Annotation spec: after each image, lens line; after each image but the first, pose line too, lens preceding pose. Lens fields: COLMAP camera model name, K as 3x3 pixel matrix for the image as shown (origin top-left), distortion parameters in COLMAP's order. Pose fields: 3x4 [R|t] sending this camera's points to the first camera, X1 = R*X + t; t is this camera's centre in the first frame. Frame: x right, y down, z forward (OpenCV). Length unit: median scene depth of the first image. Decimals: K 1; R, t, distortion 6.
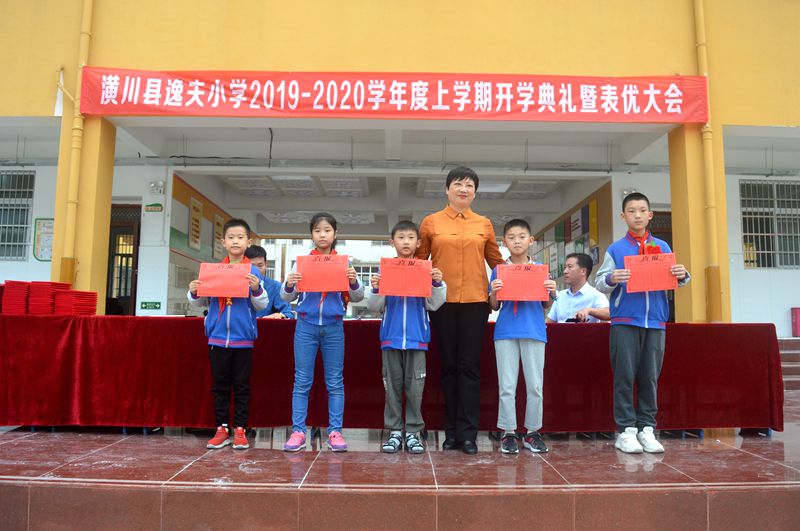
lens RADIAL K [[672.8, 0, 400.0], [0, 672.8, 265.5], [0, 0, 1]] dist [-0.080631, 0.009519]
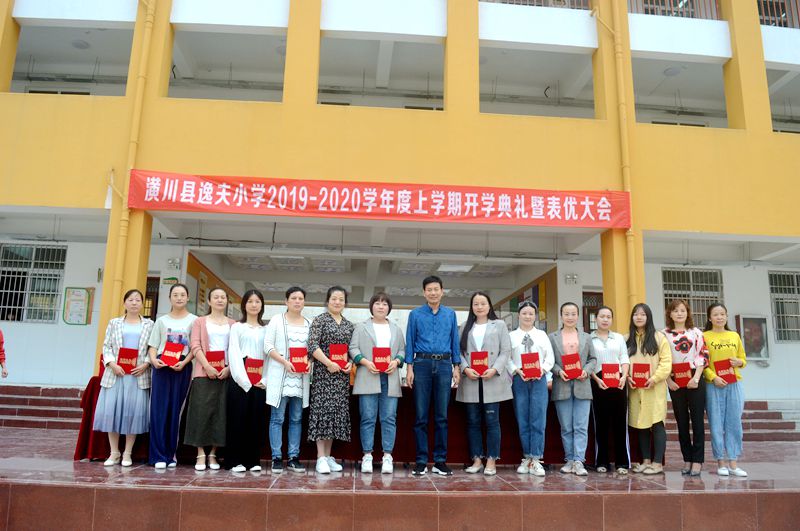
lens RADIAL K [[653.3, 0, 400.0], [0, 653.3, 265.5], [0, 0, 1]] dist [-0.082346, 0.005707]
pose [[0.997972, 0.023137, 0.059303, -0.048361], [-0.017719, 0.995756, -0.090312, -0.024546], [-0.061141, 0.089078, 0.994146, -0.203925]]
